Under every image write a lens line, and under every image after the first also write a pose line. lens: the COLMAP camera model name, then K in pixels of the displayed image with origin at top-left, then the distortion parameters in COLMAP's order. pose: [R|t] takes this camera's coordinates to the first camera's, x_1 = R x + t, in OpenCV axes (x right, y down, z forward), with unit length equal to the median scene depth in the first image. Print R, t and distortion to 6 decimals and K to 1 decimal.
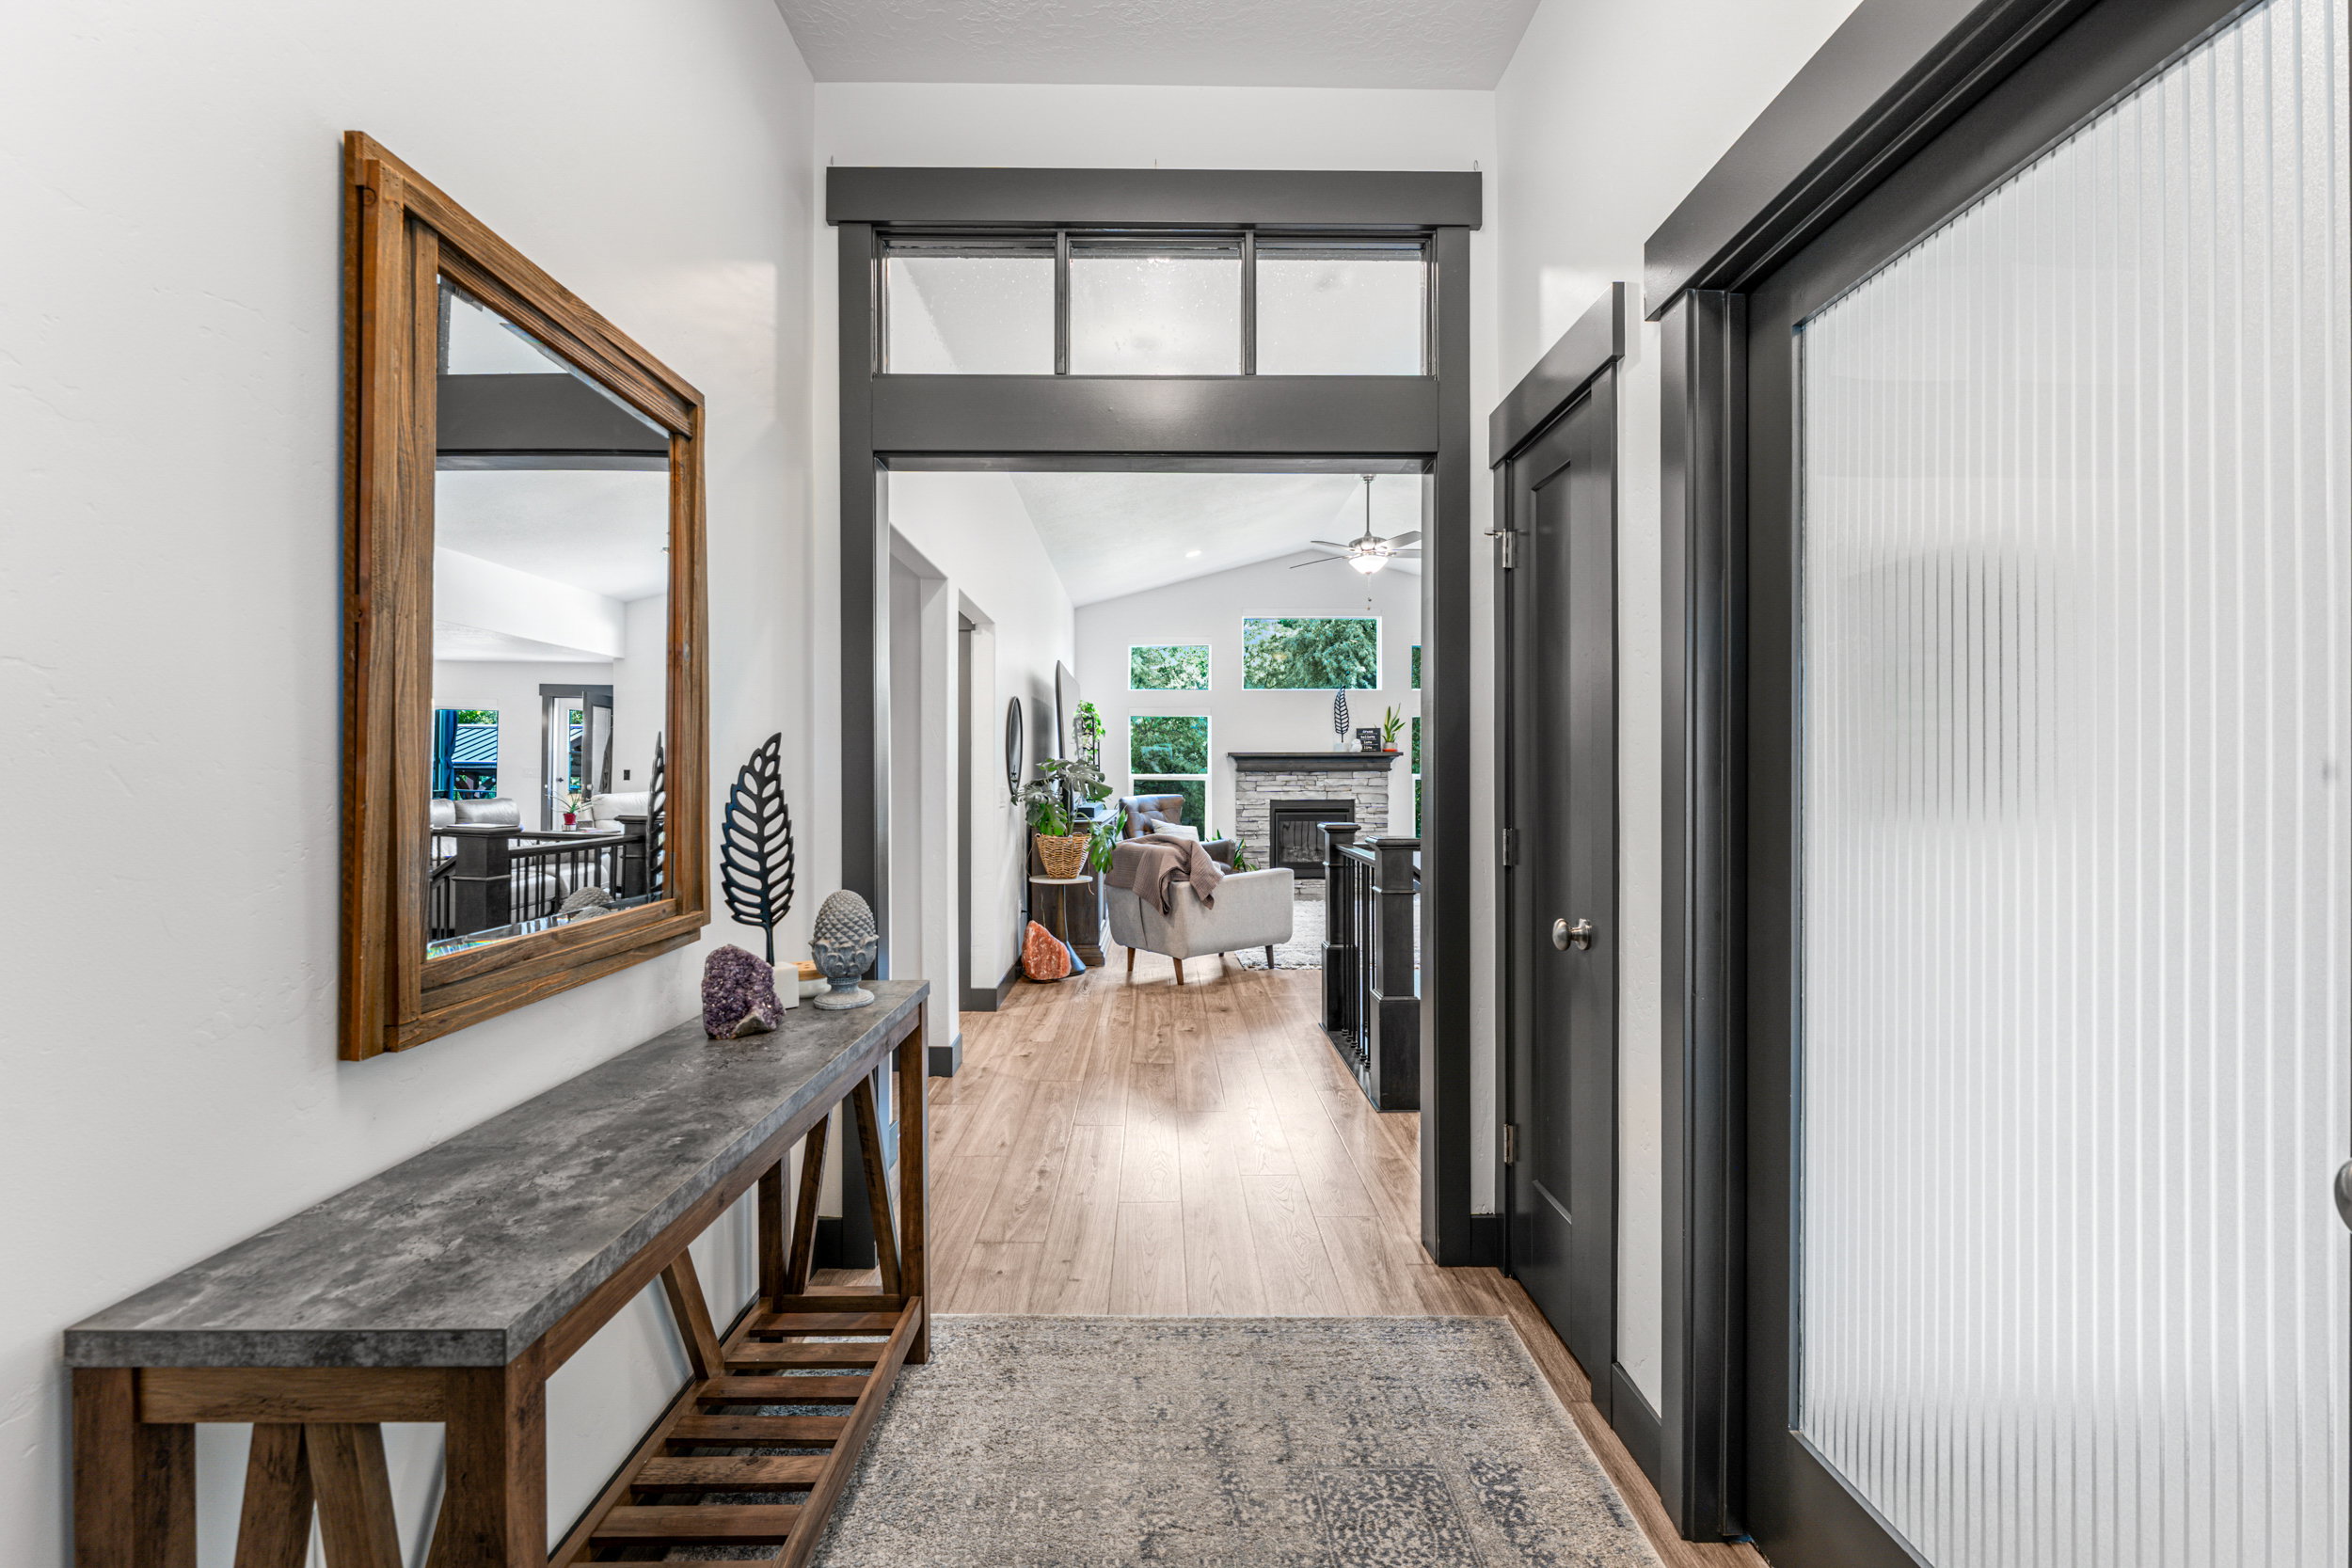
lens RADIAL K [[958.9, 0, 1167.0], [0, 958.9, 768.0], [0, 0, 1]] dist [-0.001974, 0.000330]
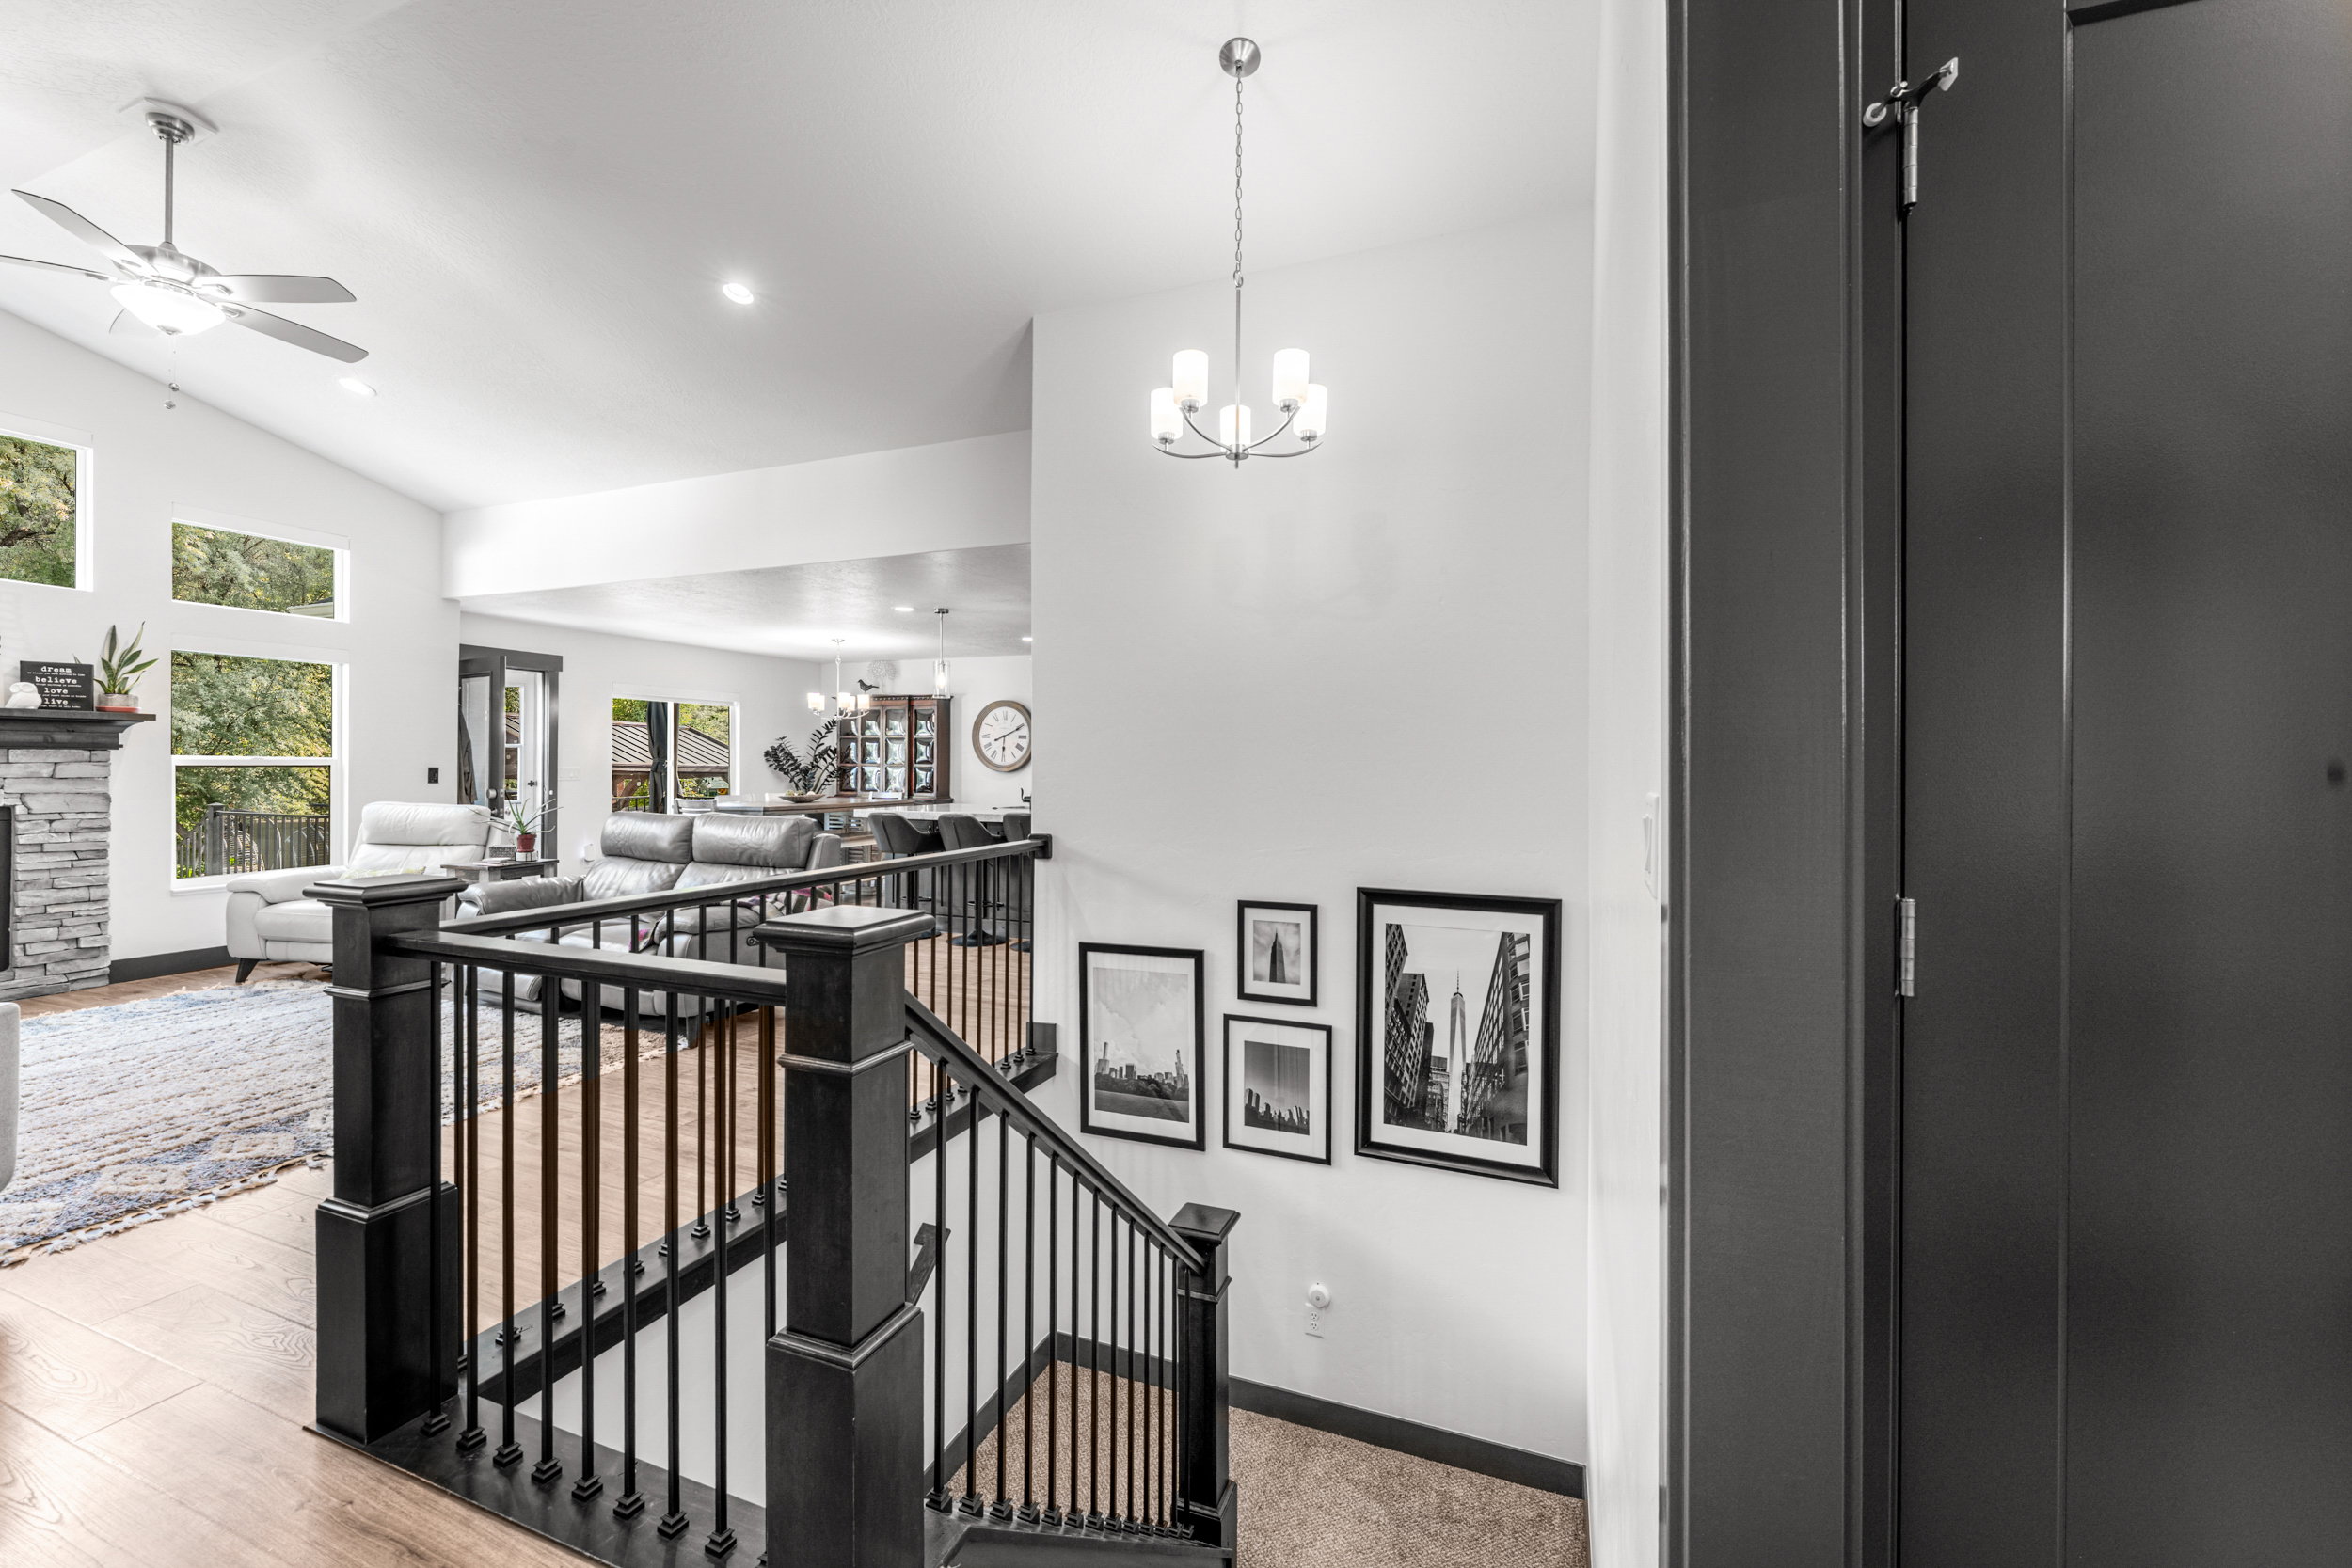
lens RADIAL K [[958.9, 0, 1167.0], [0, 958.9, 768.0], [0, 0, 1]] dist [-0.001974, 0.000330]
pose [[0.386840, 0.000587, 0.922147, -0.026141], [-0.012499, 0.999911, 0.004607, 0.003885], [-0.922062, -0.013308, 0.386813, 0.271640]]
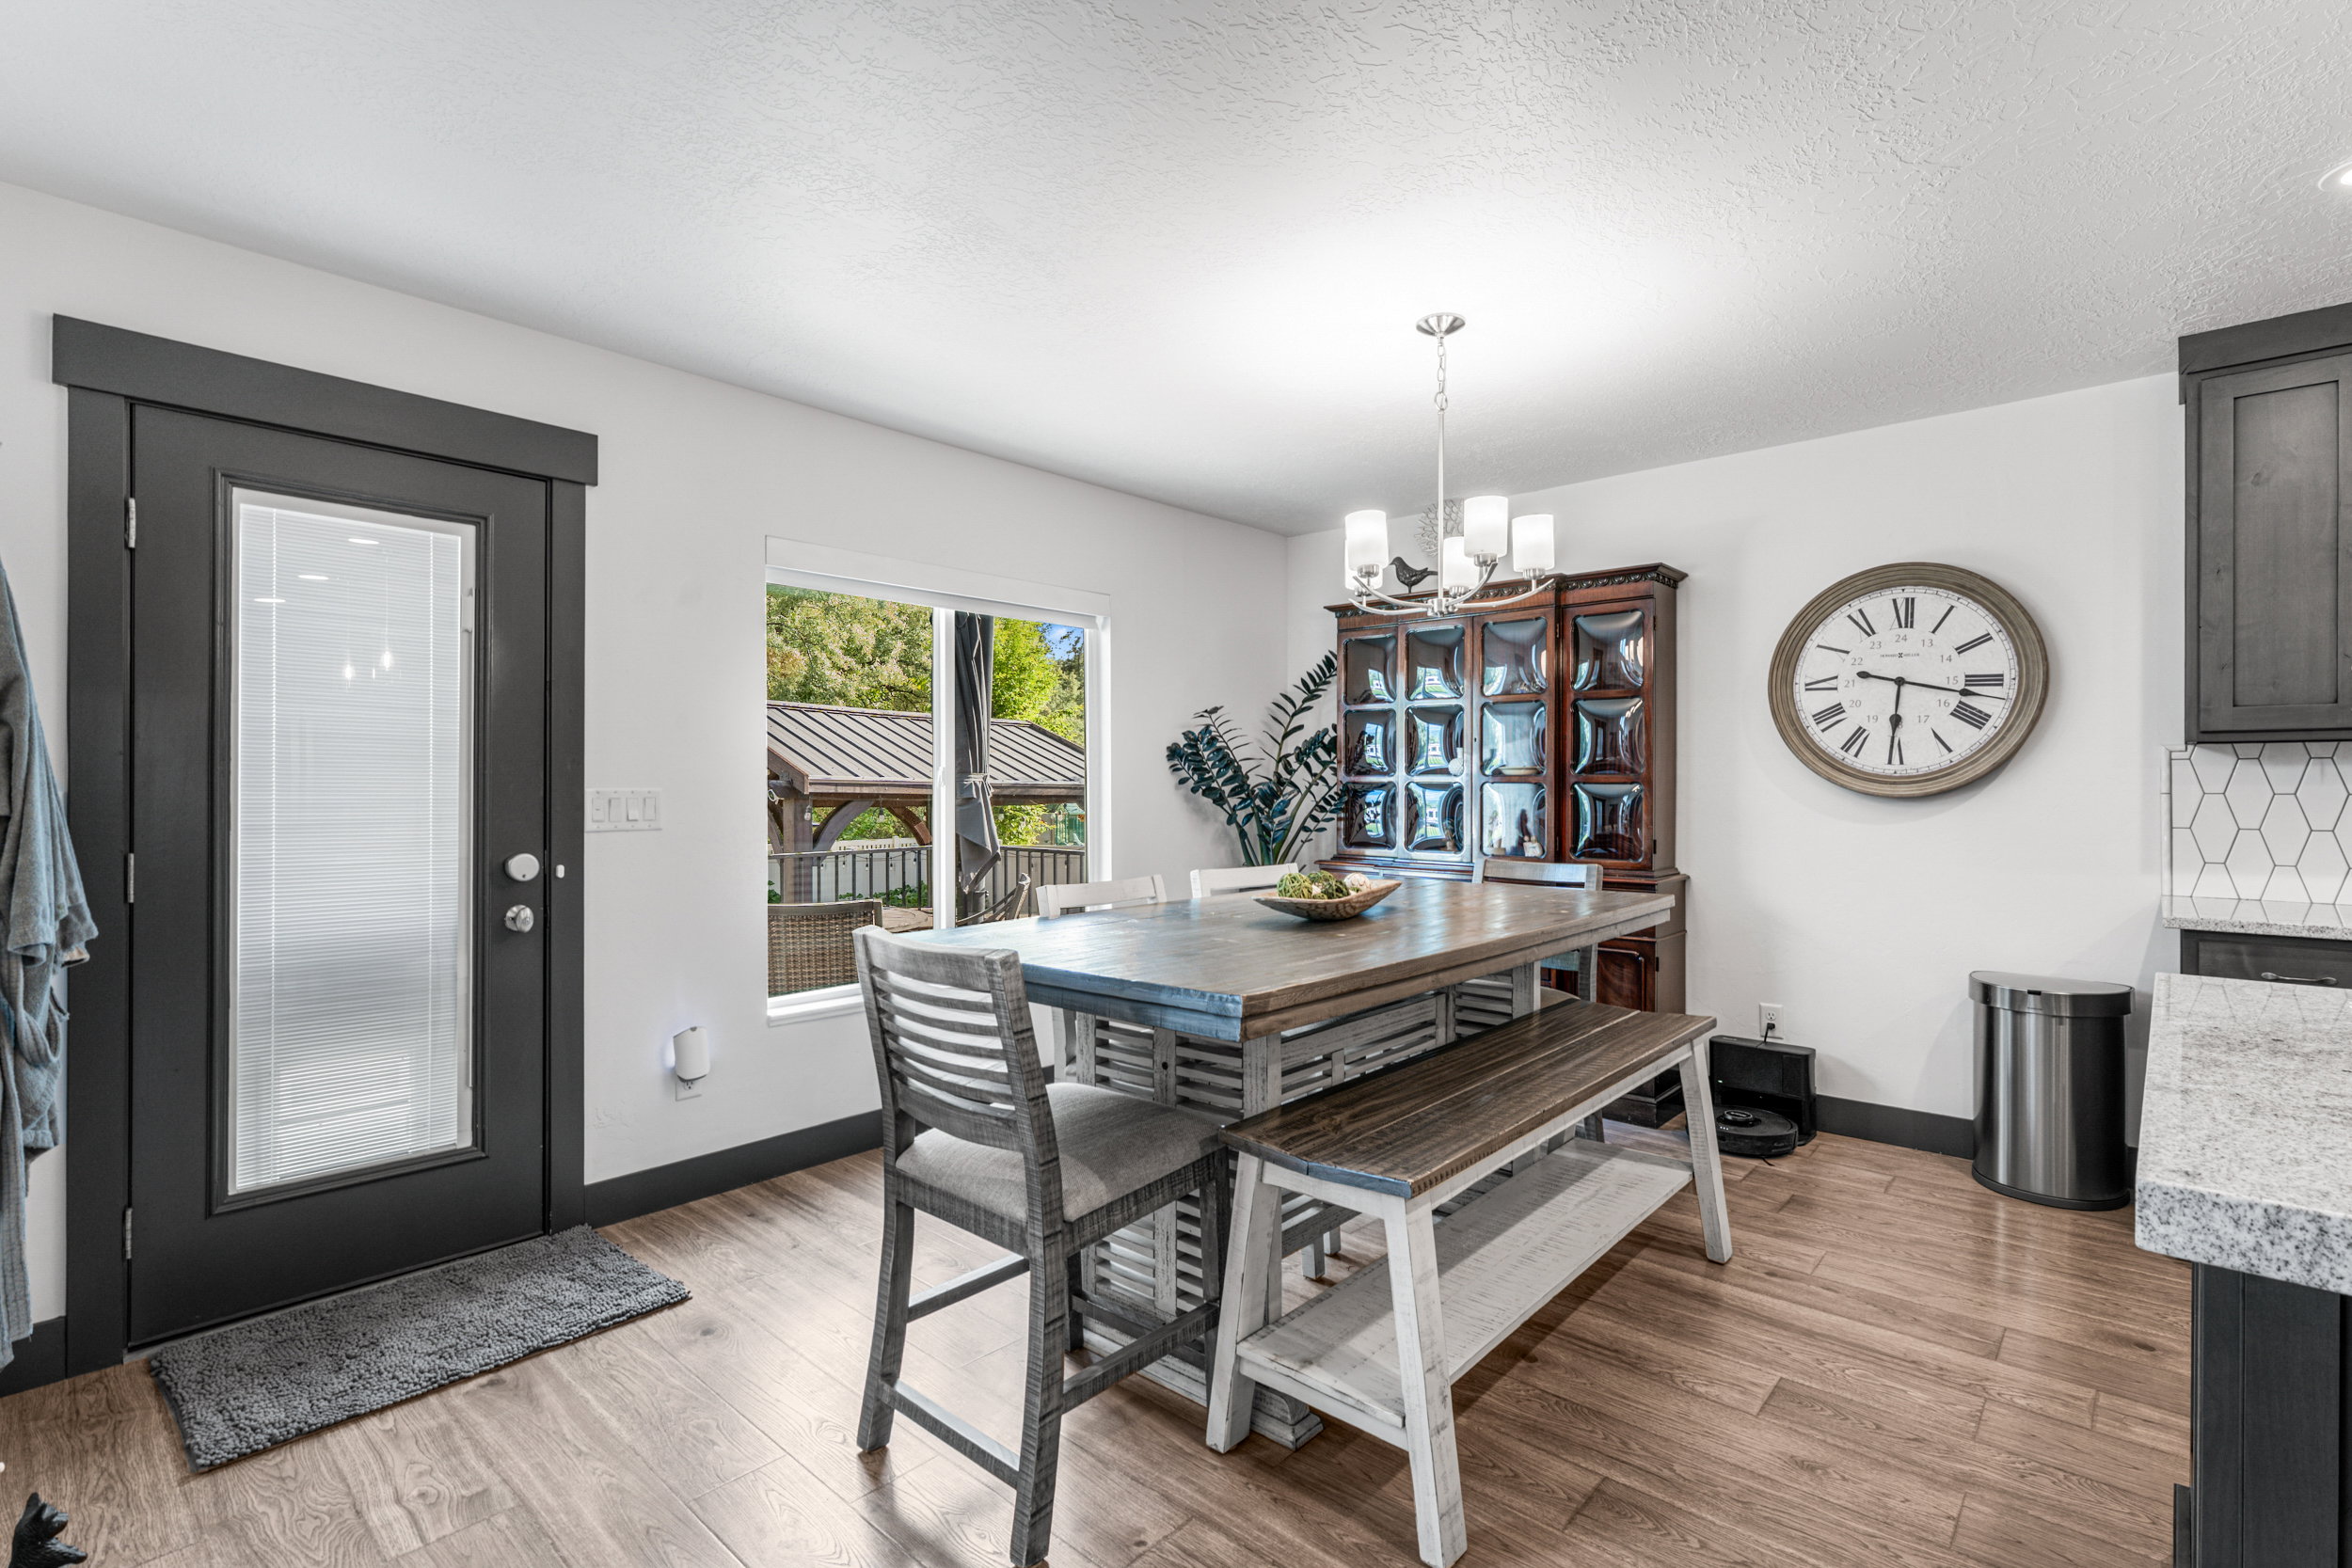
lens RADIAL K [[1068.7, 0, 1176.0], [0, 1068.7, 784.0], [0, 0, 1]] dist [-0.023766, -0.000437]
pose [[0.683543, -0.000910, 0.729910, 0.429596], [-0.005060, 0.999969, 0.005985, 0.009436], [-0.729893, -0.007785, 0.683518, 0.758154]]
